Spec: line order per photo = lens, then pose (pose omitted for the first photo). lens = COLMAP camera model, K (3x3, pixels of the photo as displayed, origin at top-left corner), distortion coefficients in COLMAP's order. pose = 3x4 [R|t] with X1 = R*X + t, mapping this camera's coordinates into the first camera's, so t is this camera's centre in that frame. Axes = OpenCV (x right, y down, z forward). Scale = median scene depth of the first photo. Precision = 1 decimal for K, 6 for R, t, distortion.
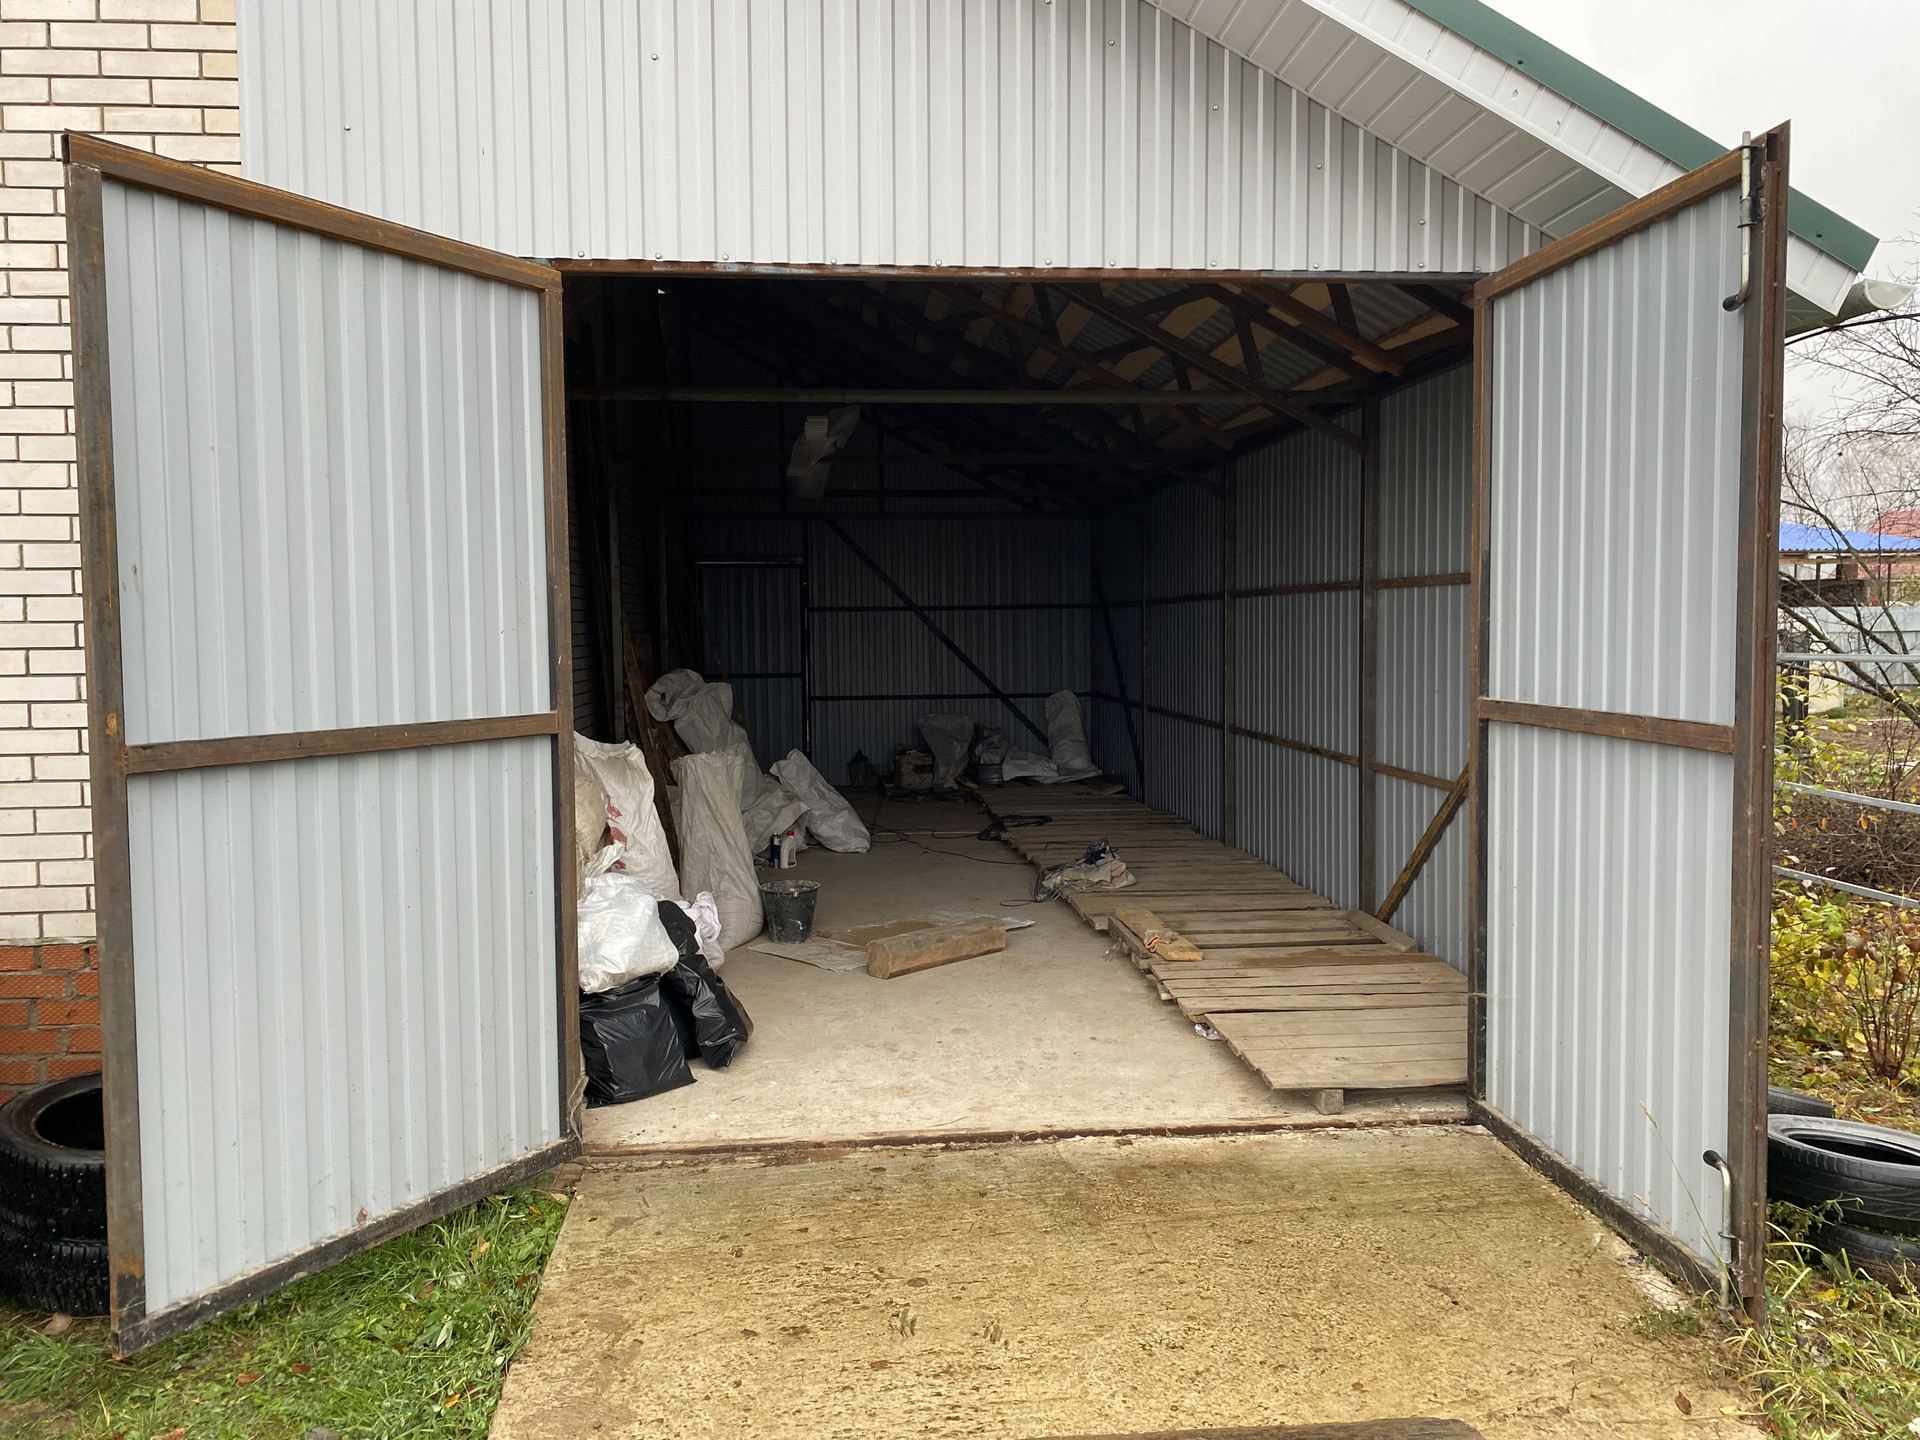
lens RADIAL K [[1474.0, 0, 965.6], [0, 1474.0, 721.3], [0, 0, 1]] dist [0.034767, -0.040241]
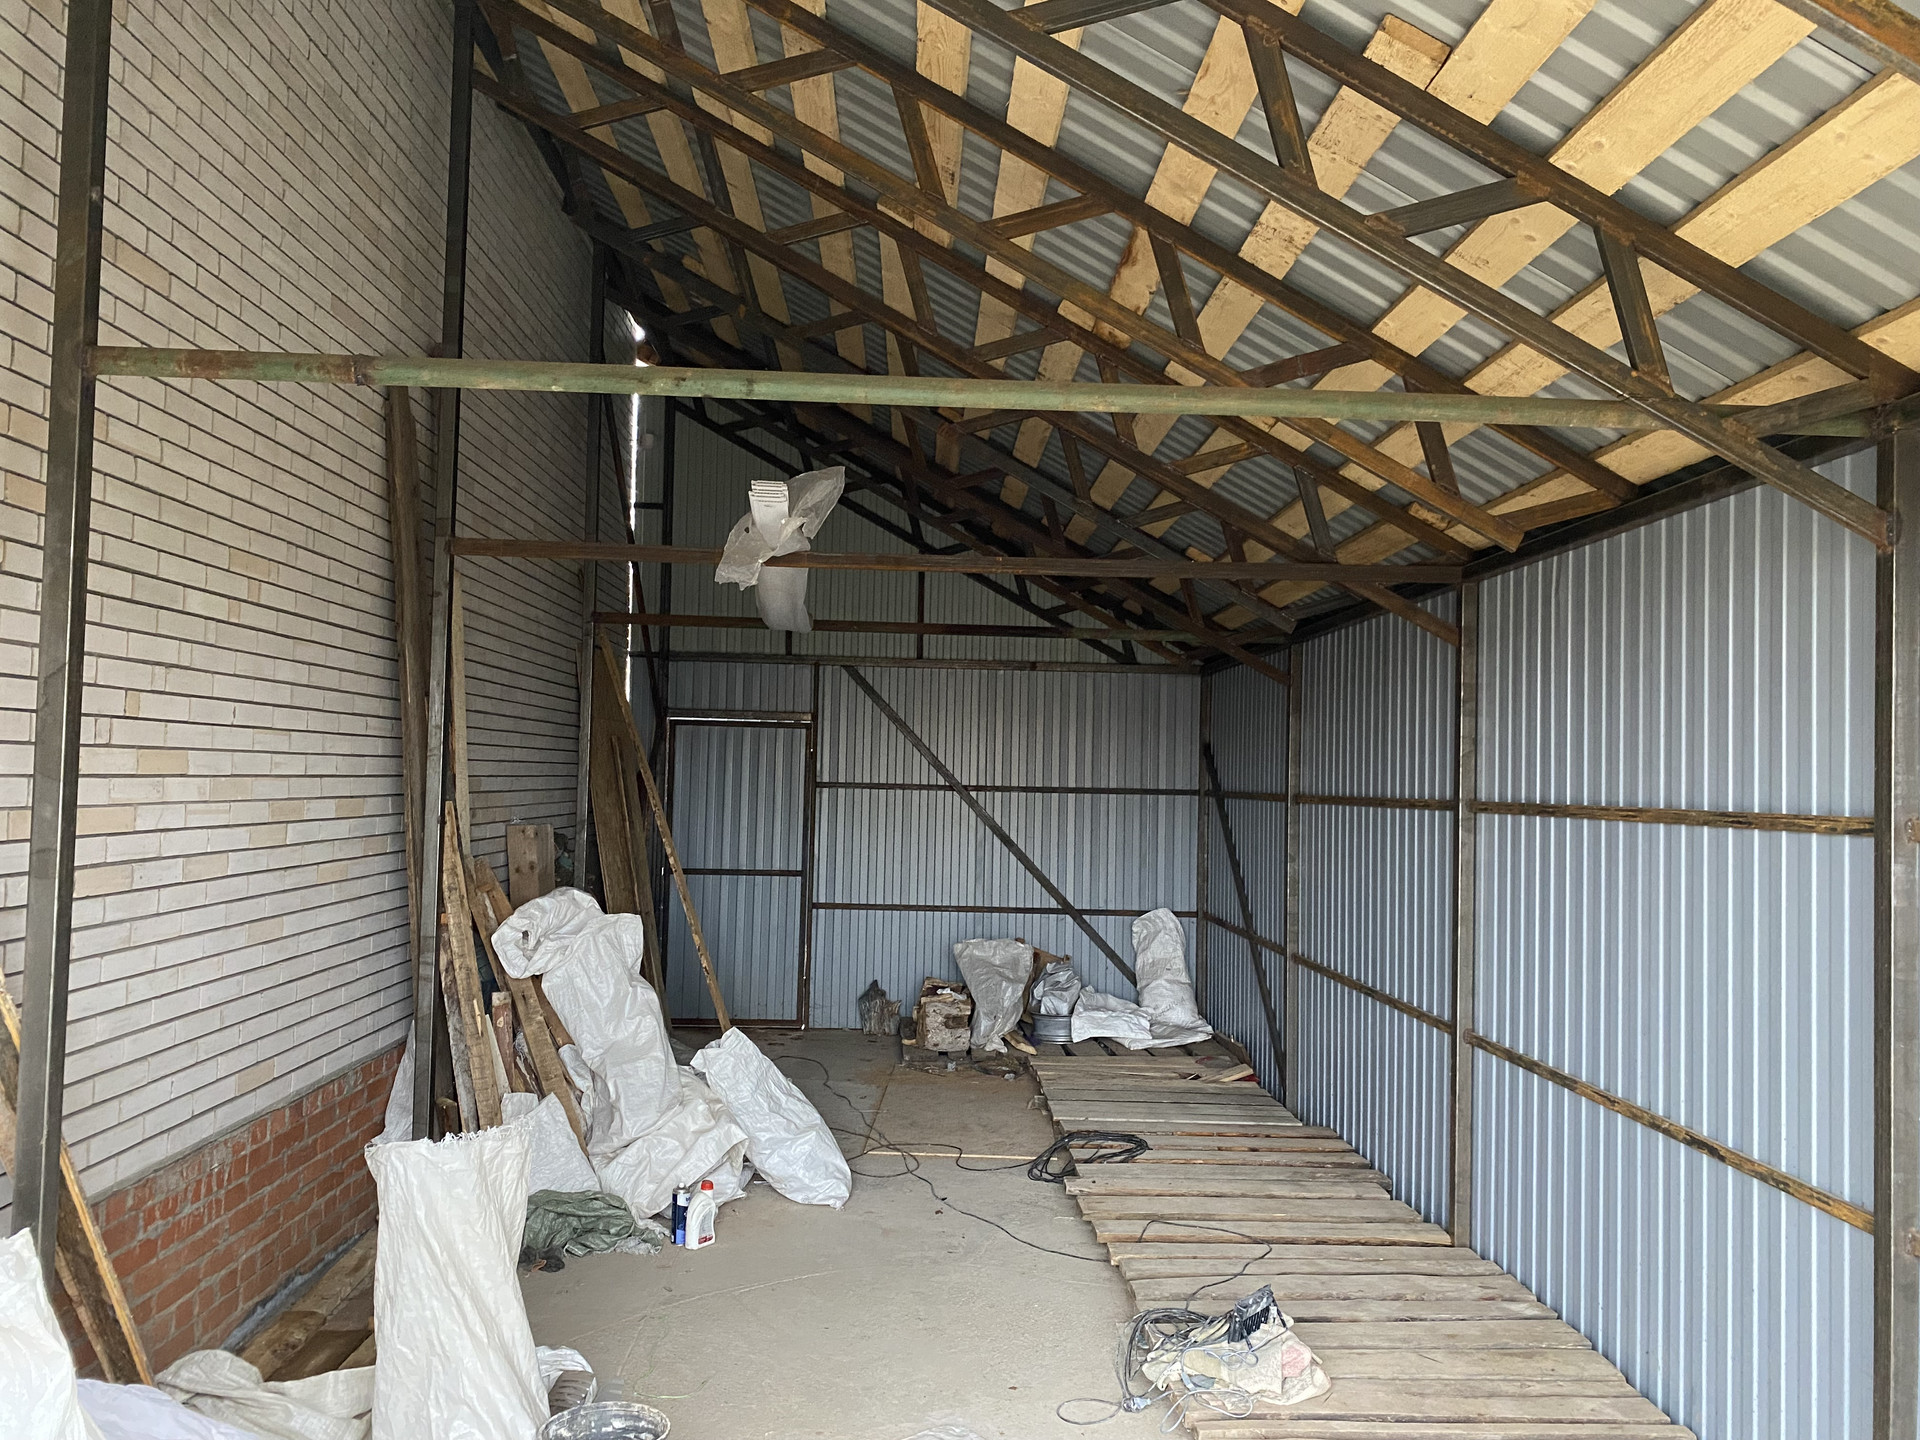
lens RADIAL K [[1474.0, 0, 950.1], [0, 1474.0, 721.0], [0, 0, 1]] dist [0.034767, -0.040241]
pose [[0.997596, 0.032430, -0.061247, 0.005732], [-0.038637, 0.993928, -0.103029, -0.036369], [0.057534, 0.105148, 0.992791, 0.285173]]
